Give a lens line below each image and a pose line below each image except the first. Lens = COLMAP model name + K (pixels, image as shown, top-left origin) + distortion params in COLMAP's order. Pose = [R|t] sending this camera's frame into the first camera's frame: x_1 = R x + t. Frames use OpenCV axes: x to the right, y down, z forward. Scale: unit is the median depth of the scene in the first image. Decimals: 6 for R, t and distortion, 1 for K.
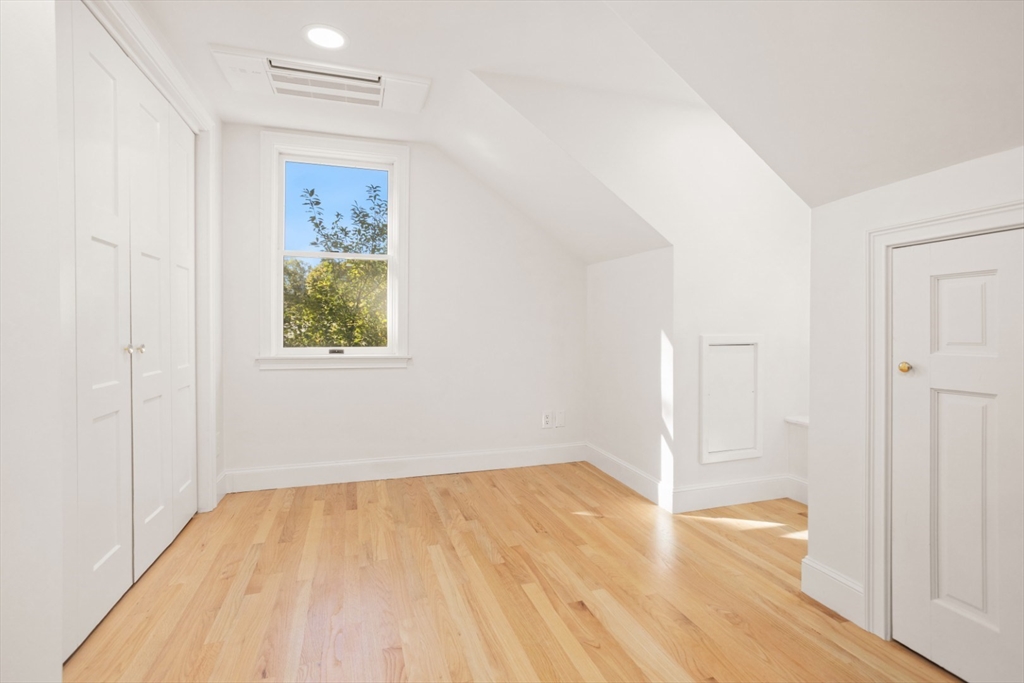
lens RADIAL K [[495.1, 0, 517.4], [0, 495.1, 323.4], [0, 0, 1]] dist [-0.050658, 0.032476]
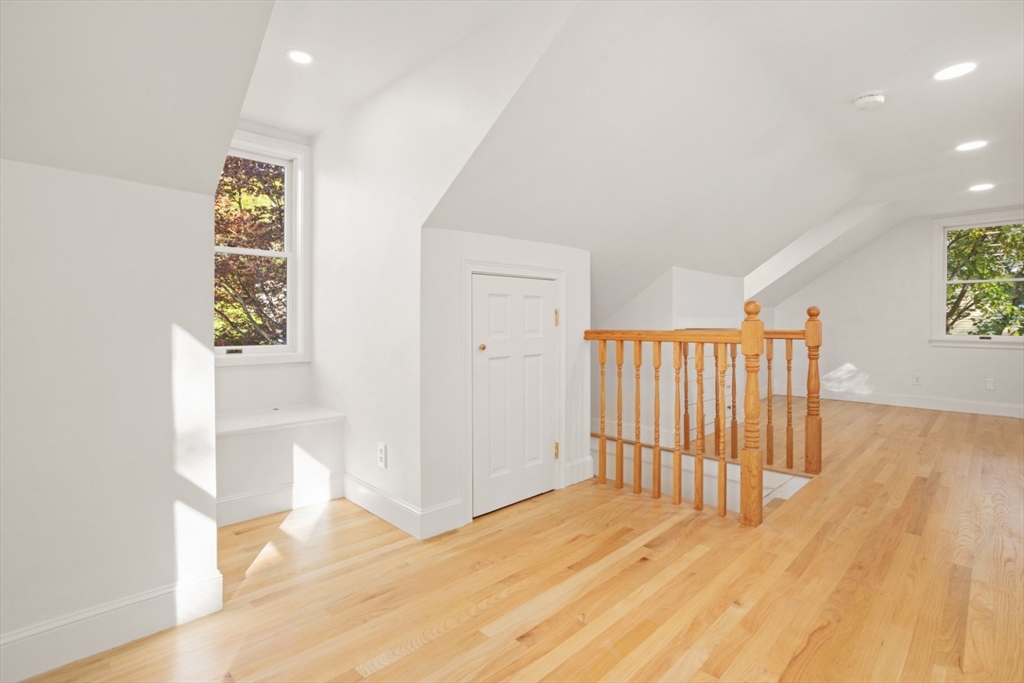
lens RADIAL K [[495.1, 0, 517.4], [0, 495.1, 323.4], [0, 0, 1]] dist [-0.050658, 0.032476]
pose [[-0.456658, 0.006027, 0.889622, -0.671200], [-0.011063, 0.999861, -0.012453, 0.025754], [-0.889574, -0.015528, -0.456528, 1.478371]]
